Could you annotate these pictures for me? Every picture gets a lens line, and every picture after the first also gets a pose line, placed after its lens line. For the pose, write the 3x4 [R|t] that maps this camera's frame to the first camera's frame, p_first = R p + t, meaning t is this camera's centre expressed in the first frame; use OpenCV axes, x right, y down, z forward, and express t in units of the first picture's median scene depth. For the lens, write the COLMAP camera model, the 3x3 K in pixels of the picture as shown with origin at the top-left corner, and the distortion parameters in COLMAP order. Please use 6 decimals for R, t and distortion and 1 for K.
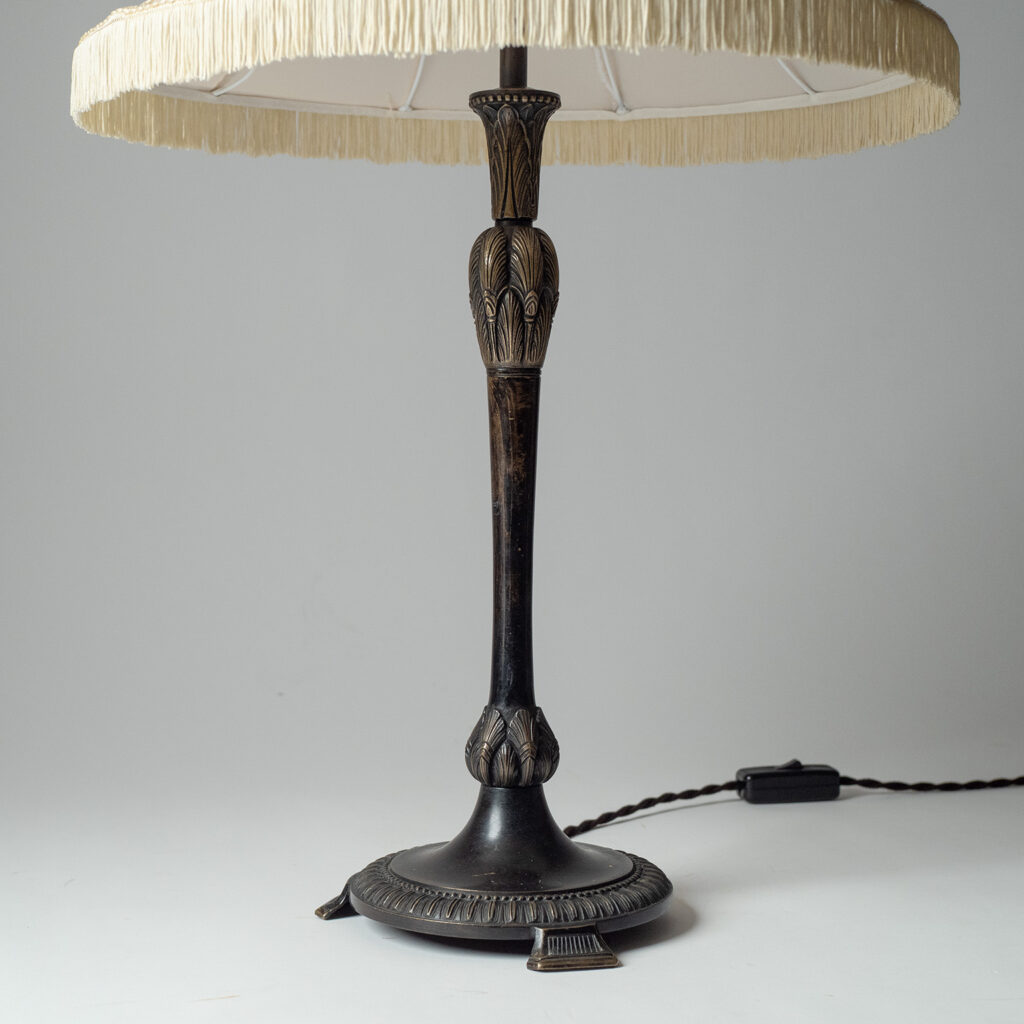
lens RADIAL K [[2026.0, 0, 481.8], [0, 2026.0, 510.8], [0, 0, 1]] dist [-0.104250, 0.000000]
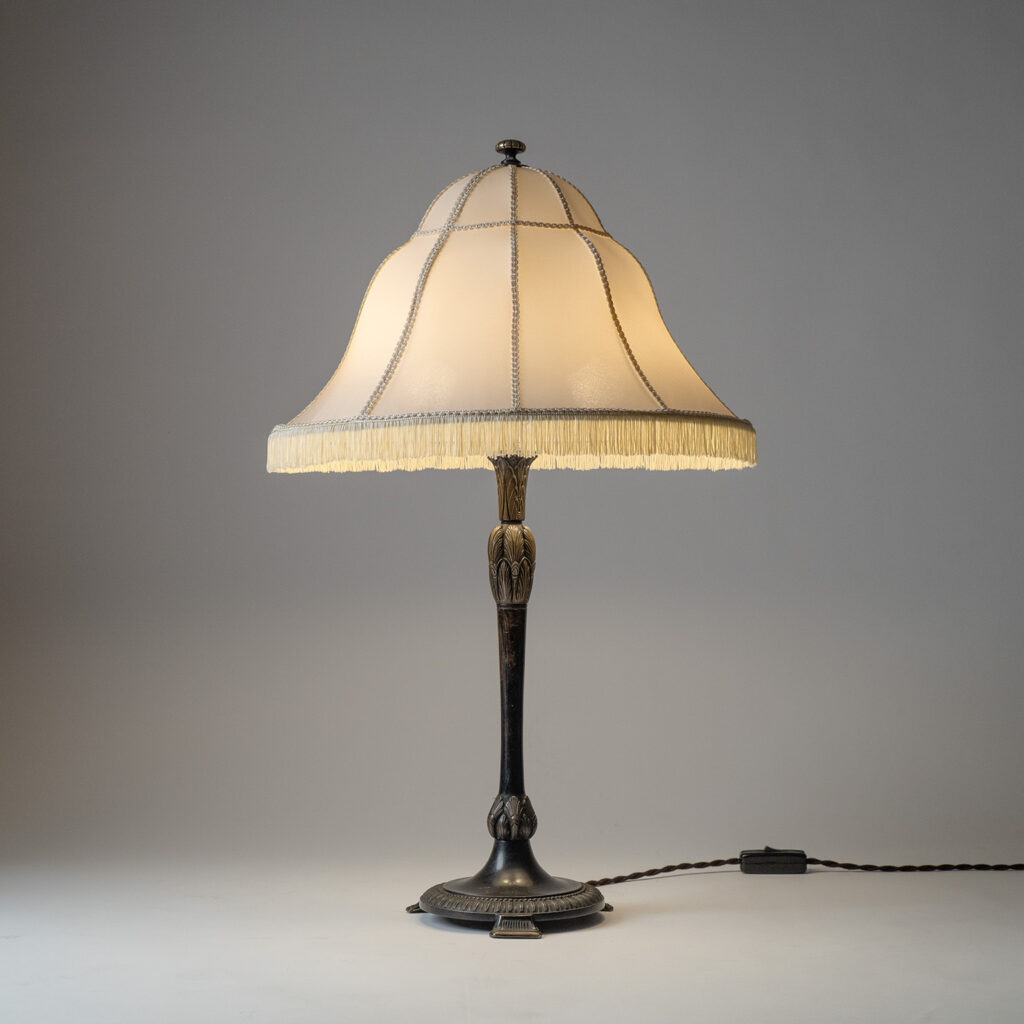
lens RADIAL K [[2209.0, 0, 519.1], [0, 2209.0, 510.9], [0, 0, 1]] dist [-0.095994, 0.000000]
pose [[0.962570, -0.007114, -0.270939, 0.553041], [-0.009607, 0.998132, -0.060337, -0.034967], [0.270862, 0.060682, 0.960704, -0.873051]]
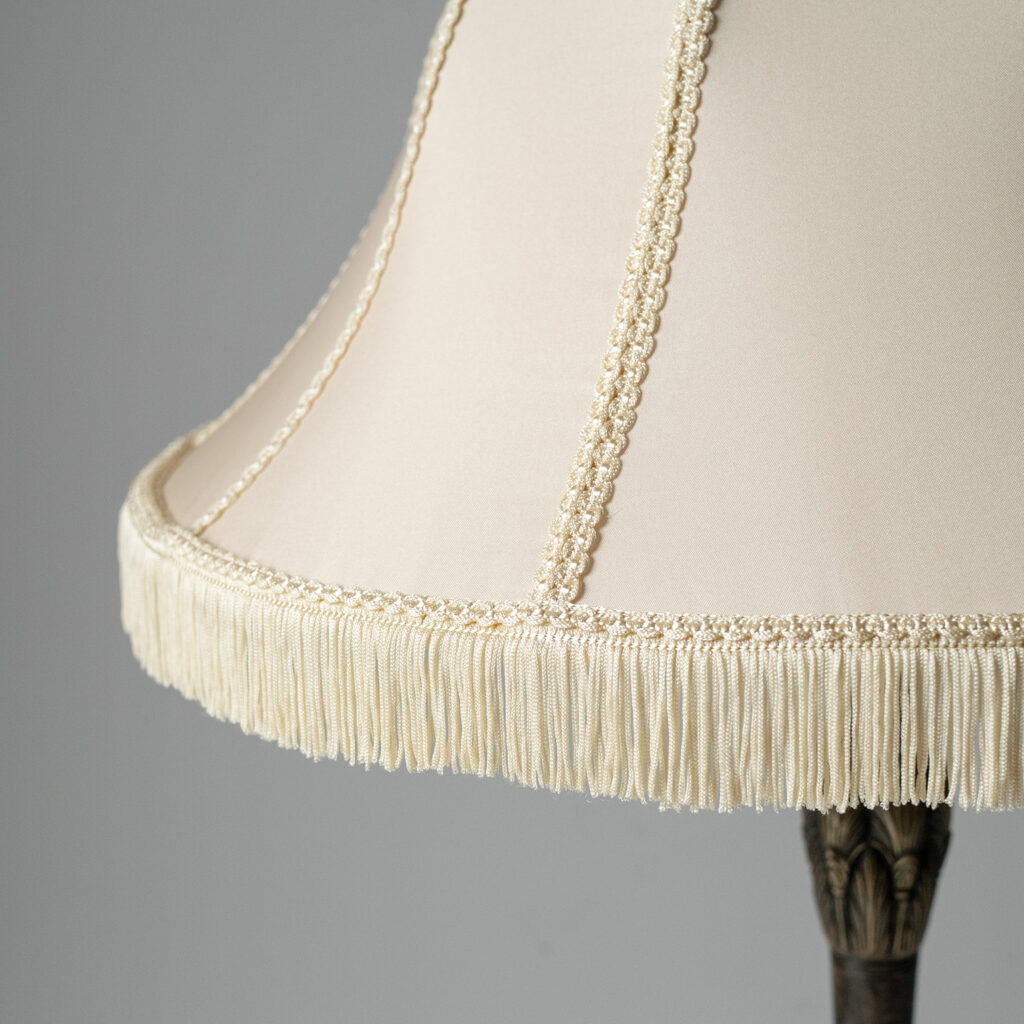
lens RADIAL K [[2209.0, 0, 506.2], [0, 2209.0, 508.8], [0, 0, 1]] dist [-0.095994, 0.000000]
pose [[0.990941, -0.000701, -0.134295, -0.005358], [0.023965, 0.984859, 0.171691, -0.317548], [0.132141, -0.173355, 0.975954, 0.371029]]
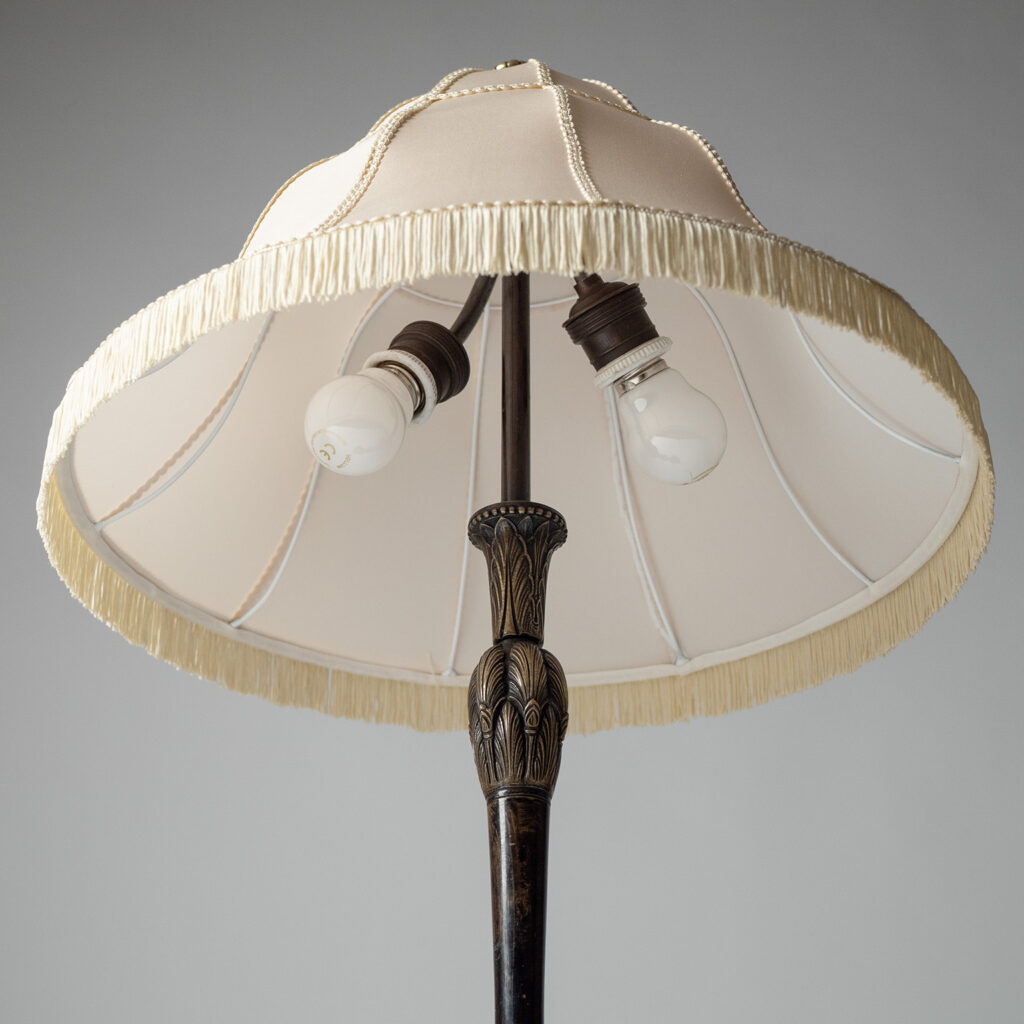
lens RADIAL K [[2039.3, 0, 517.3], [0, 2039.3, 506.4], [0, 0, 1]] dist [-0.131569, 0.000000]
pose [[0.992758, -0.066861, -0.099804, 0.111040], [0.000934, 0.835071, -0.550142, 0.304960], [0.120126, 0.546064, 0.829086, 0.217463]]
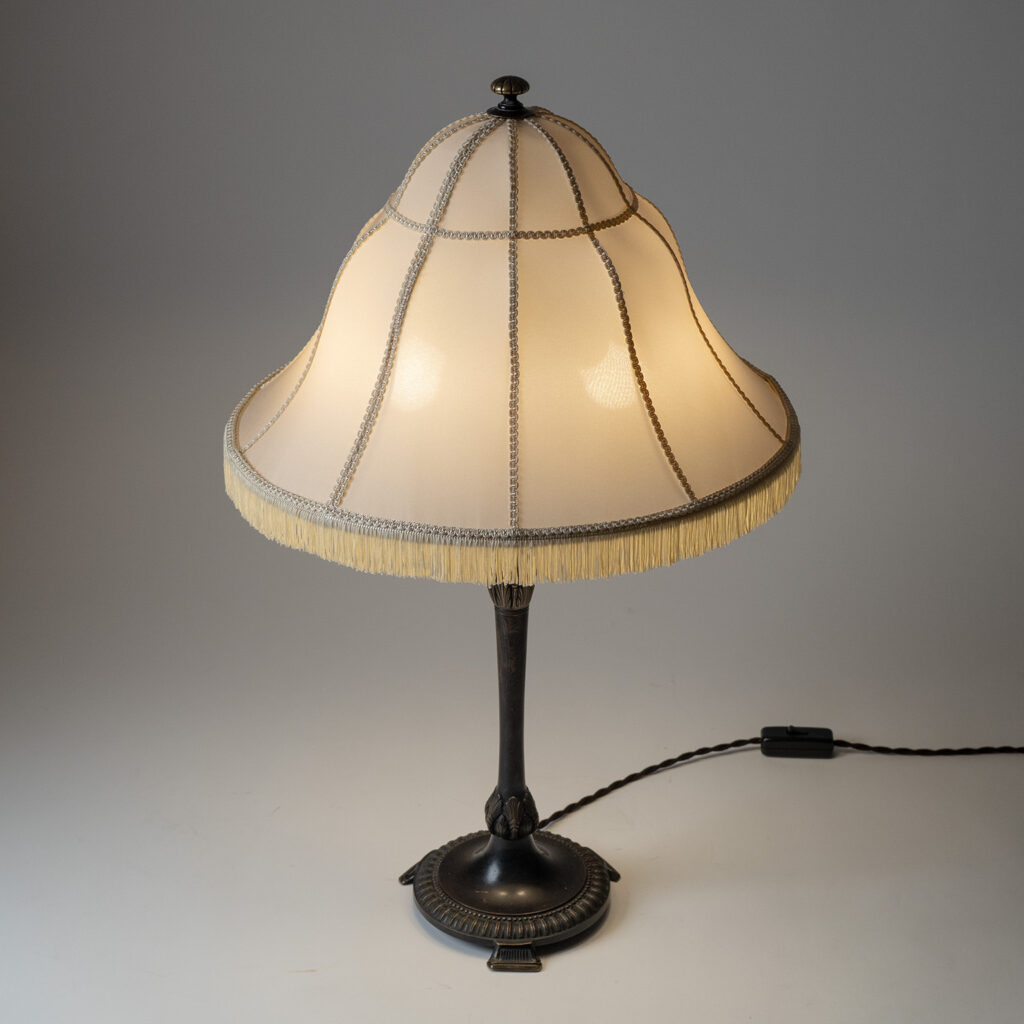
lens RADIAL K [[2446.3, 0, 506.7], [0, 2446.3, 514.2], [0, 0, 1]] dist [-0.232674, 0.000000]
pose [[0.958727, 0.117570, -0.258882, 0.493932], [-0.009325, 0.923016, 0.384649, -0.861626], [0.284175, -0.366359, 0.886017, -0.641418]]
